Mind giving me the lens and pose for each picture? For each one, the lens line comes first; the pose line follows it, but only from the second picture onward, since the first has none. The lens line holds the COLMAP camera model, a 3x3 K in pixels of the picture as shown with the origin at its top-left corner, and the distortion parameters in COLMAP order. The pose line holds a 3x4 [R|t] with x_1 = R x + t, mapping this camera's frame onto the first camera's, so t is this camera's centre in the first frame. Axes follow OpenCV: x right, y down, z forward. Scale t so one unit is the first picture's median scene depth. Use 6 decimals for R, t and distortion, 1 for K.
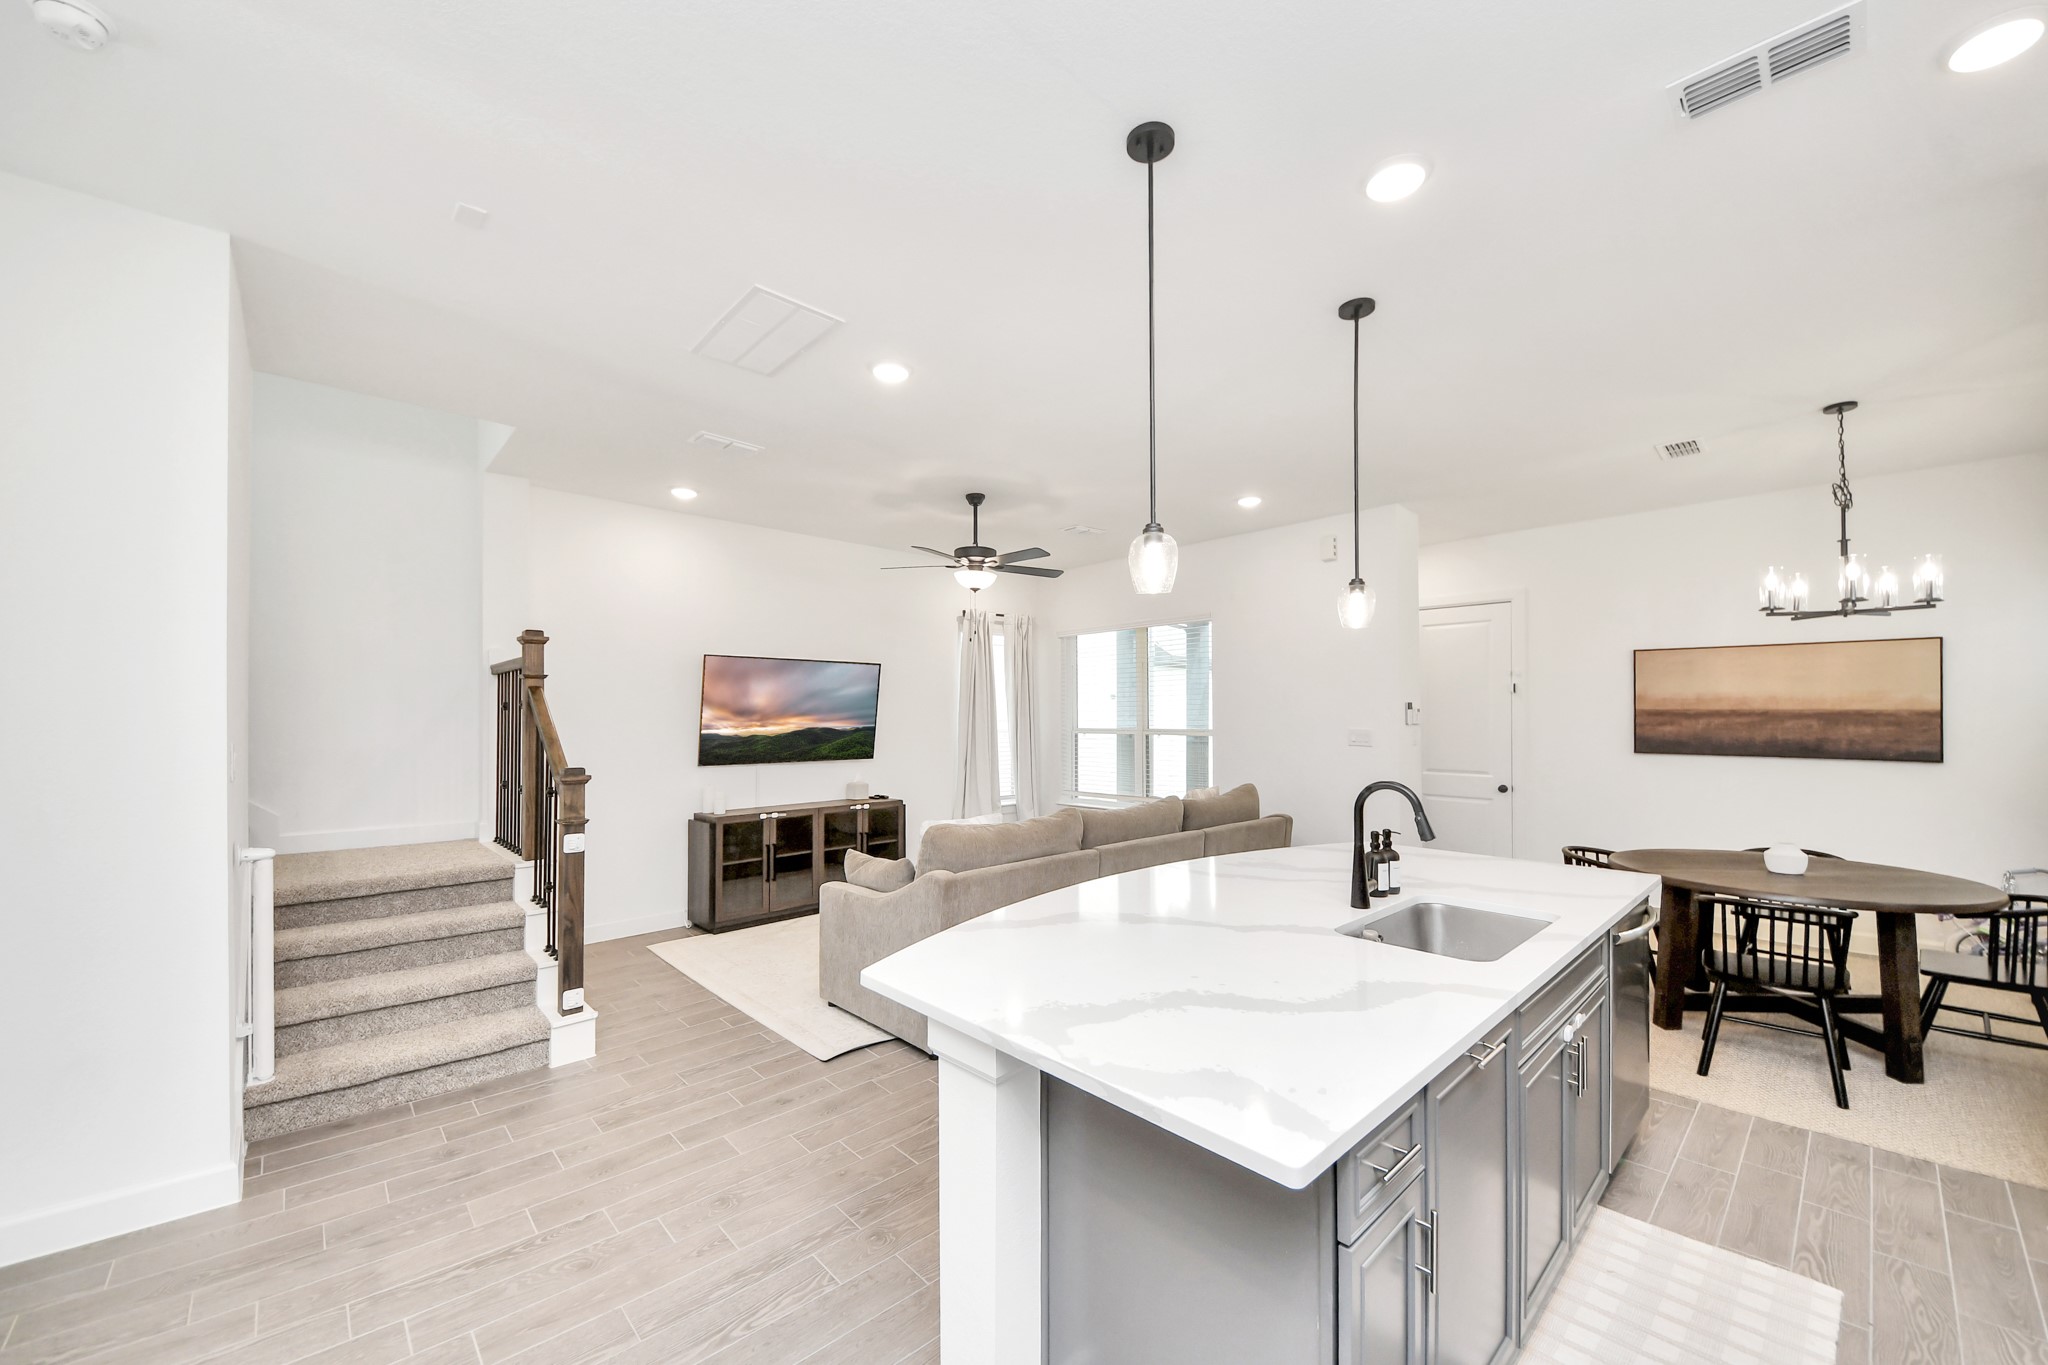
lens RADIAL K [[777.1, 0, 996.0], [0, 777.1, 706.0], [0, 0, 1]] dist [0.009131, -0.013326]
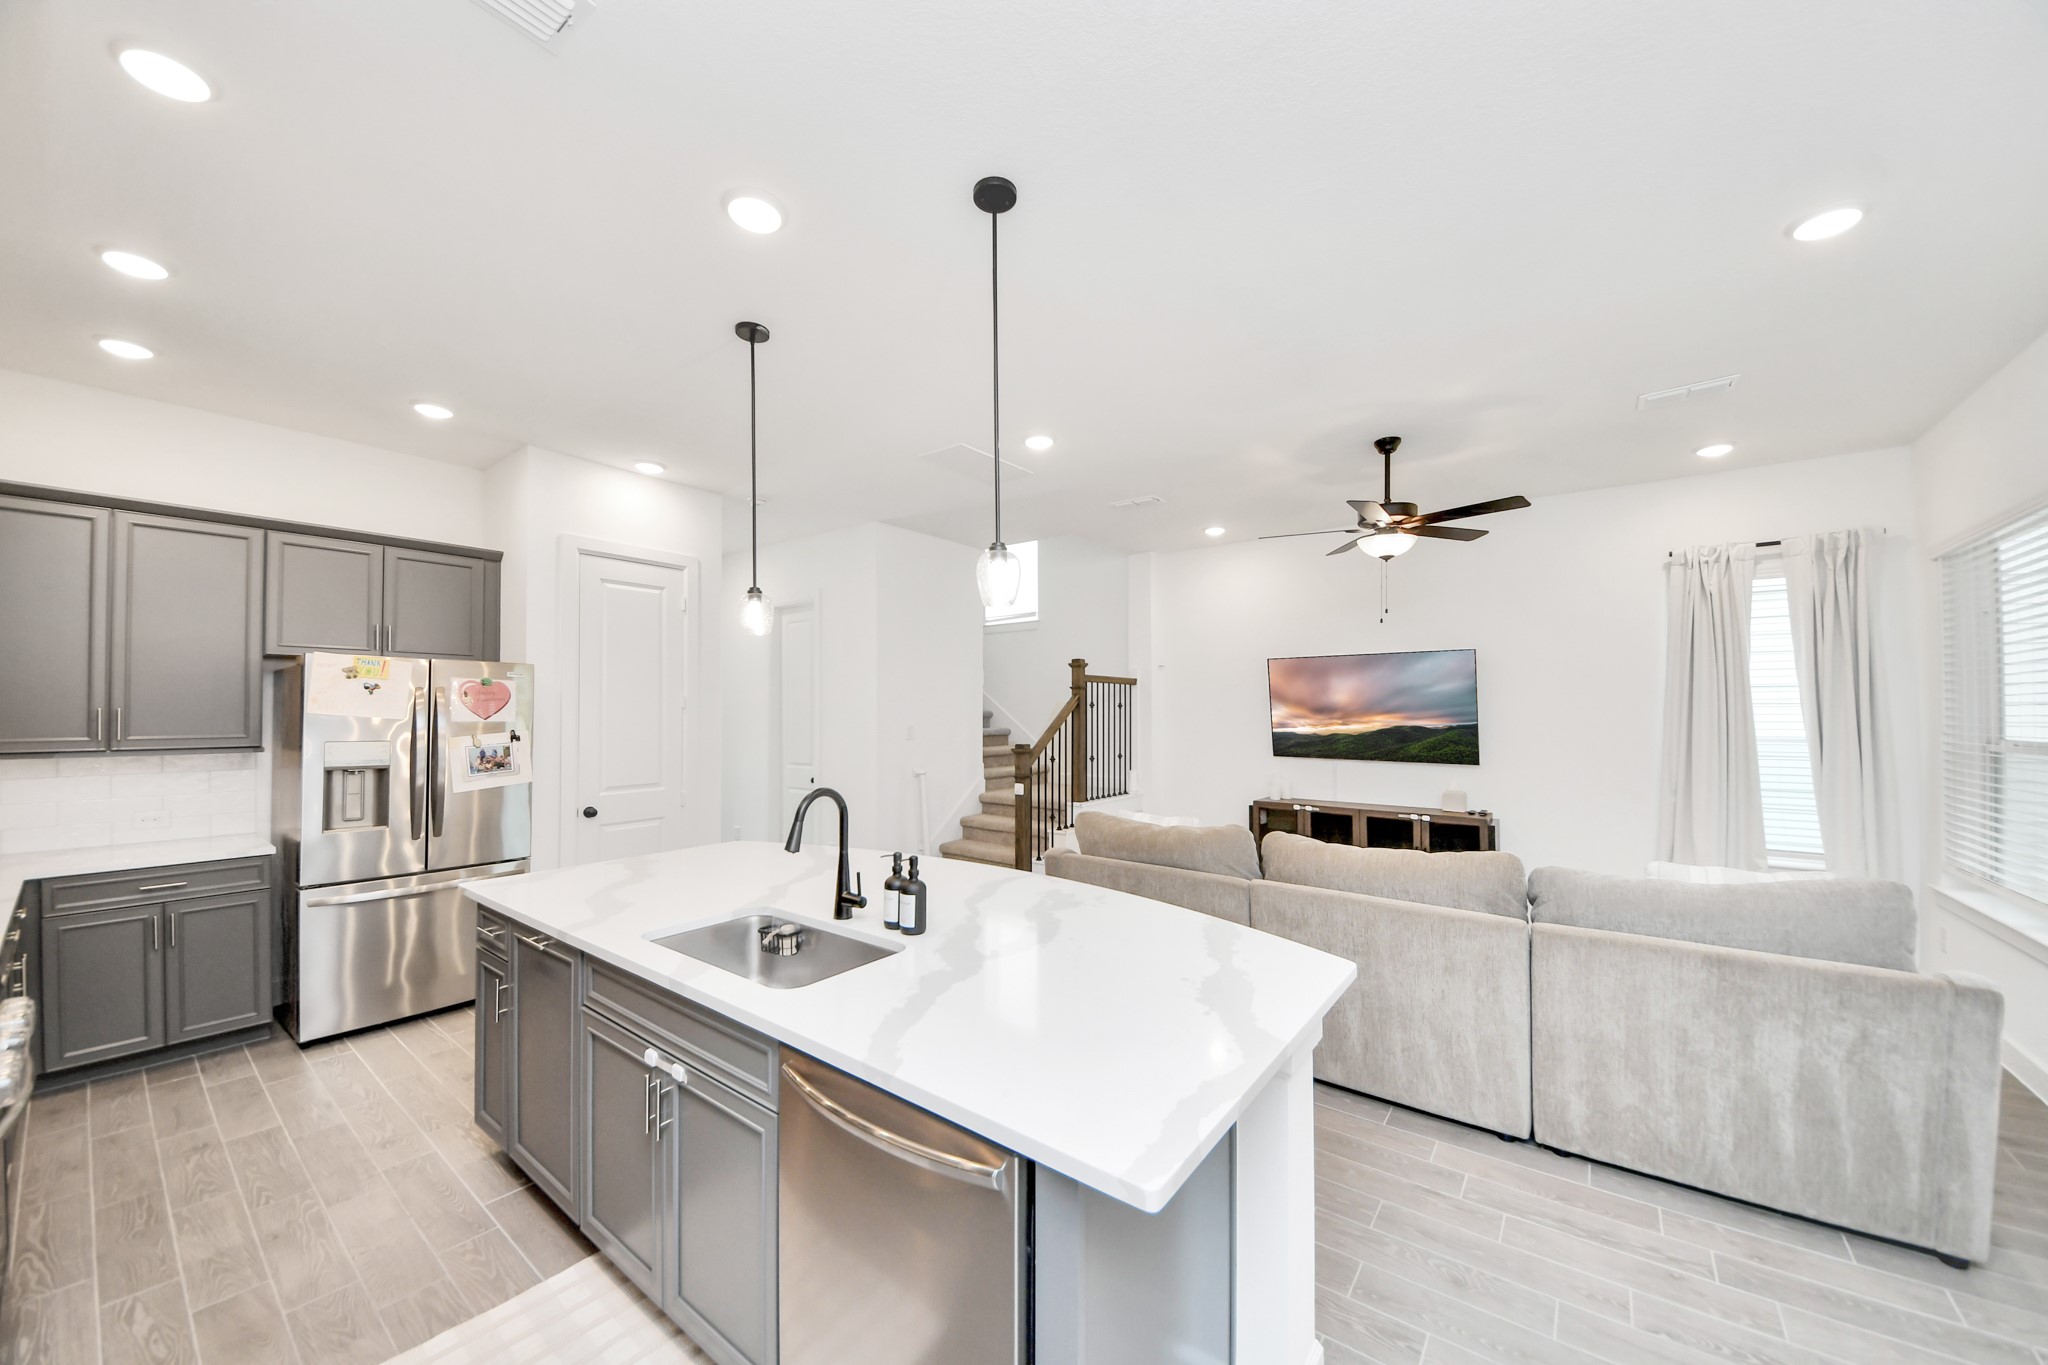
lens RADIAL K [[728.0, 0, 1019.3], [0, 728.0, 705.0], [0, 0, 1]] dist [0.010498, -0.009438]
pose [[0.189061, -0.005745, -0.981949, 0.650825], [0.014632, 0.999888, -0.003032, -0.000546], [0.981856, -0.013794, 0.189124, 0.483784]]
